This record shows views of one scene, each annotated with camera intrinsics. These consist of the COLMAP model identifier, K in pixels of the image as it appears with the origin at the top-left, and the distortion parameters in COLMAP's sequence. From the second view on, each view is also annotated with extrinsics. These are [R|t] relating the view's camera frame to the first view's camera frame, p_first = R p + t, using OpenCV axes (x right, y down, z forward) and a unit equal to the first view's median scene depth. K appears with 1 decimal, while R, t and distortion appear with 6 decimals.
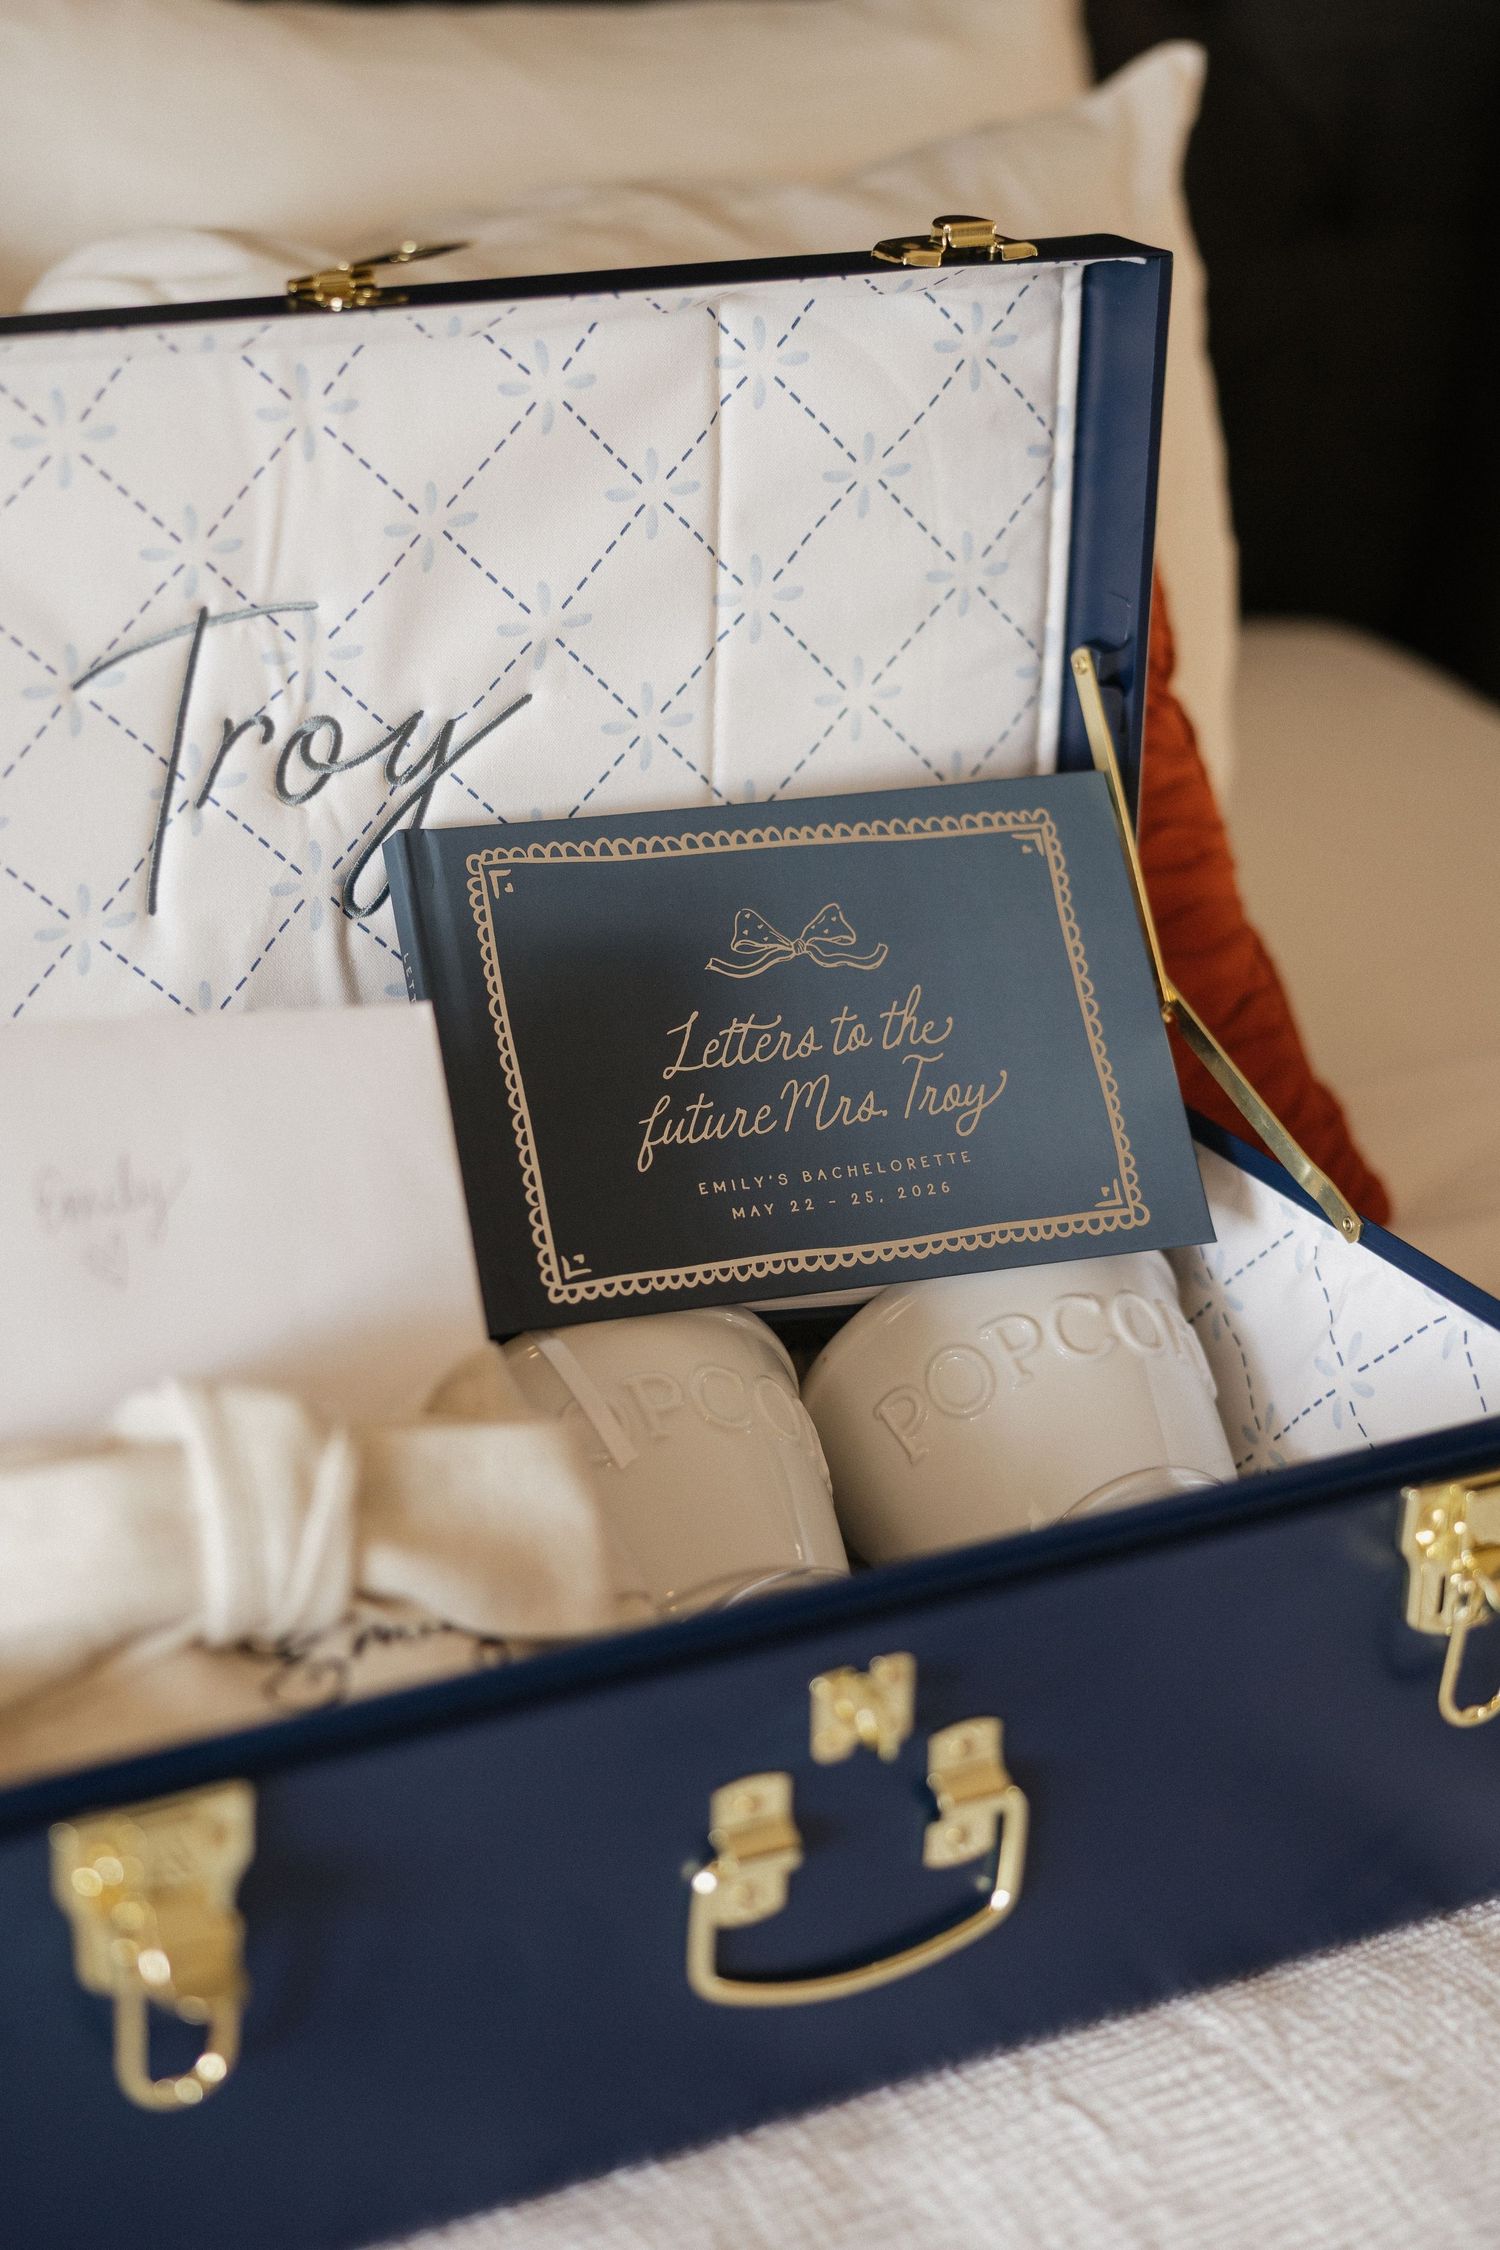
lens RADIAL K [[4392.7, 0, 750.0], [0, 4392.7, 1125.0], [0, 0, 1]] dist [-0.096015, -0.010597]
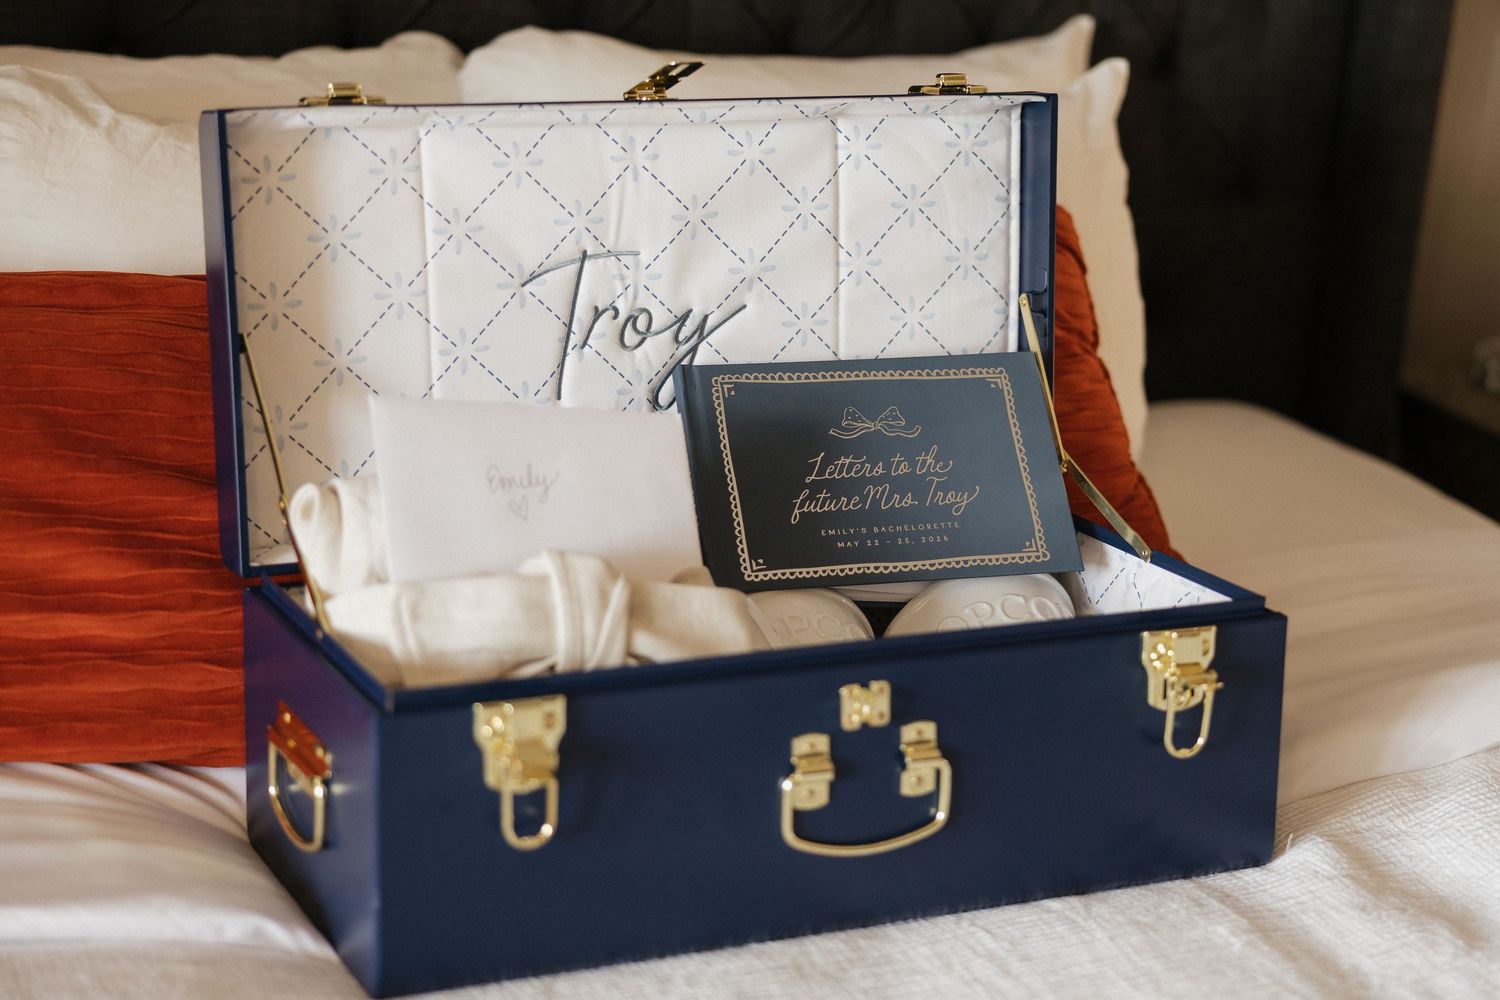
lens RADIAL K [[2747.7, 0, 750.0], [0, 2747.7, 500.0], [0, 0, 1]] dist [-0.208247, -0.061786]
pose [[0.993870, -0.005526, -0.110418, 0.097394], [-0.012436, 0.986823, -0.161324, 0.208053], [0.109855, 0.161708, 0.980705, -0.260230]]
